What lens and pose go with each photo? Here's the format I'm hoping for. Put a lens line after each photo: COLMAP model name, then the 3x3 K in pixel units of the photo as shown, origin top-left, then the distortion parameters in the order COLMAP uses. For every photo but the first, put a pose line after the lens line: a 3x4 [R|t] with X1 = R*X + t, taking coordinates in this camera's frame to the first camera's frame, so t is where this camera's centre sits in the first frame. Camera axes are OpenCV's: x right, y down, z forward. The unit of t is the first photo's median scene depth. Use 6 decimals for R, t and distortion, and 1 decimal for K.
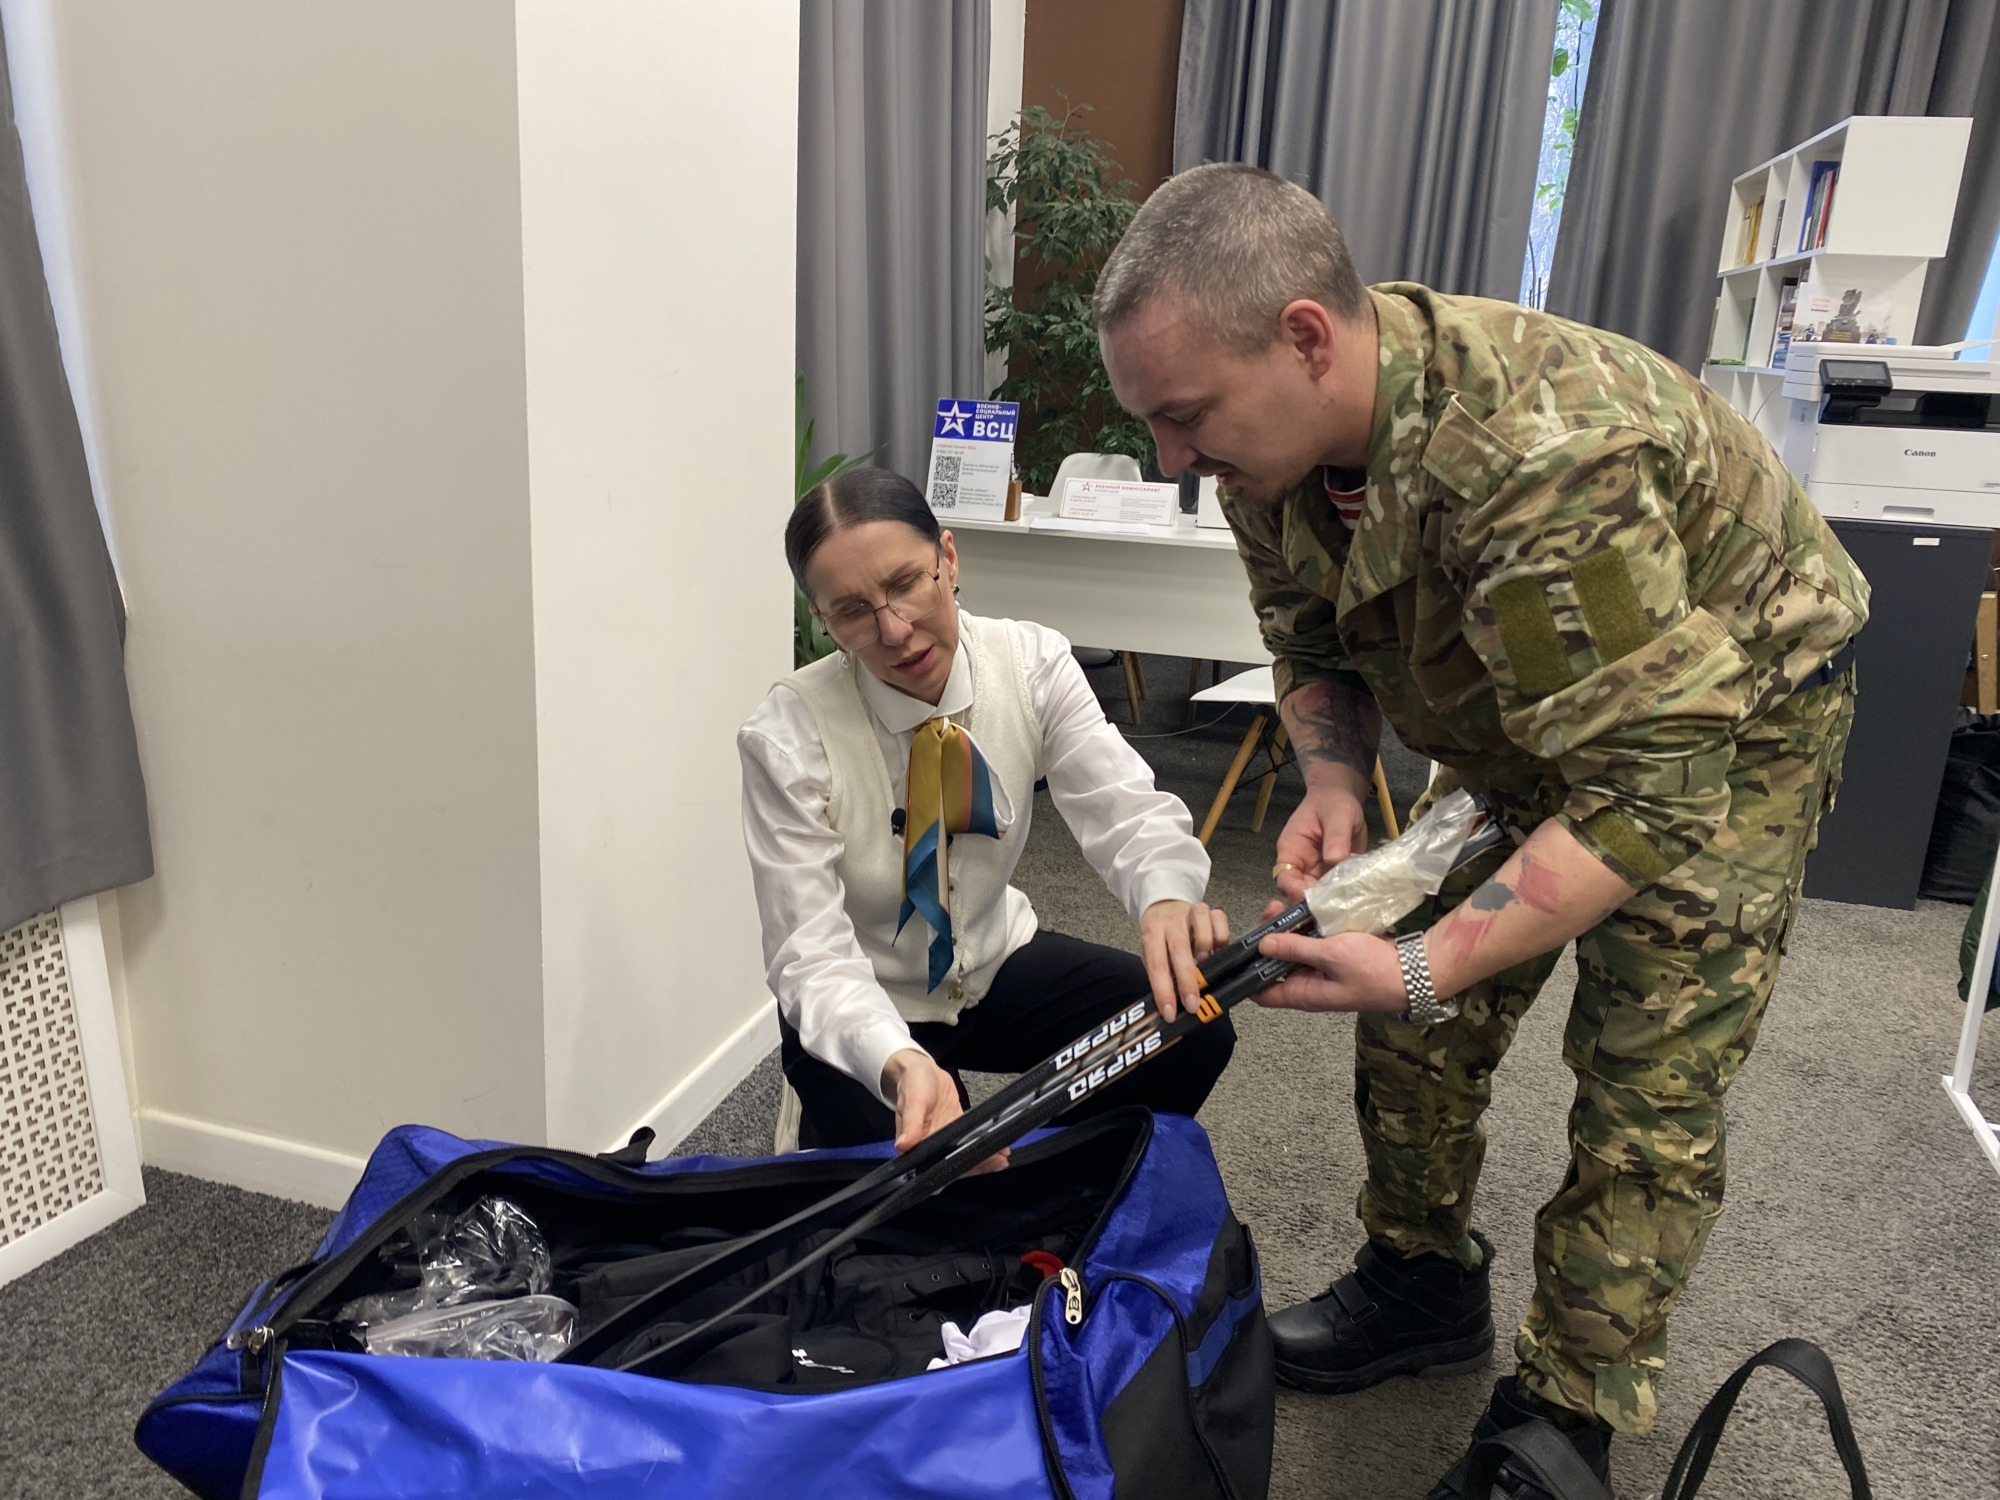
lens RADIAL K [[1597.8, 0, 1000.0], [0, 1597.8, 750.0], [0, 0, 1]] dist [0.006358, 0.002229]
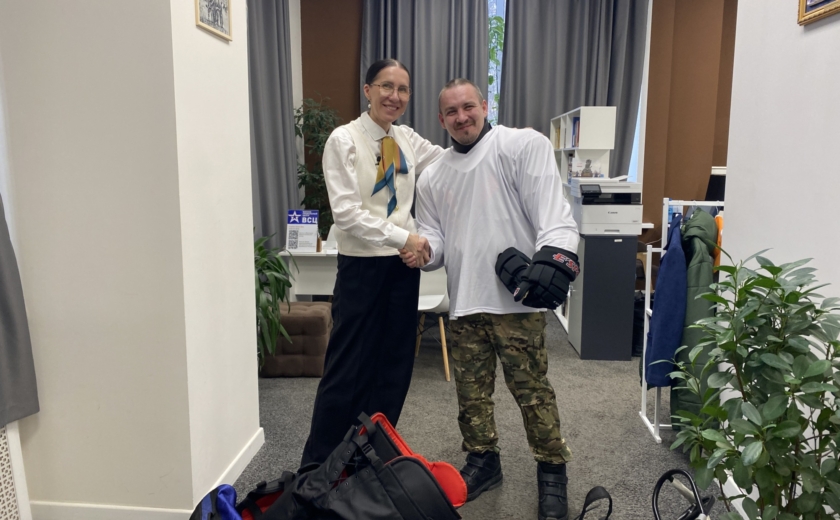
lens RADIAL K [[658.0, 0, 420.0], [0, 658.0, 260.0], [0, 0, 1]] dist [0.009172, 0.001807]
pose [[0.978607, -0.068089, 0.194145, -0.043764], [0.088190, 0.991385, -0.096837, -0.002523], [-0.185879, 0.111887, 0.976182, -0.154428]]
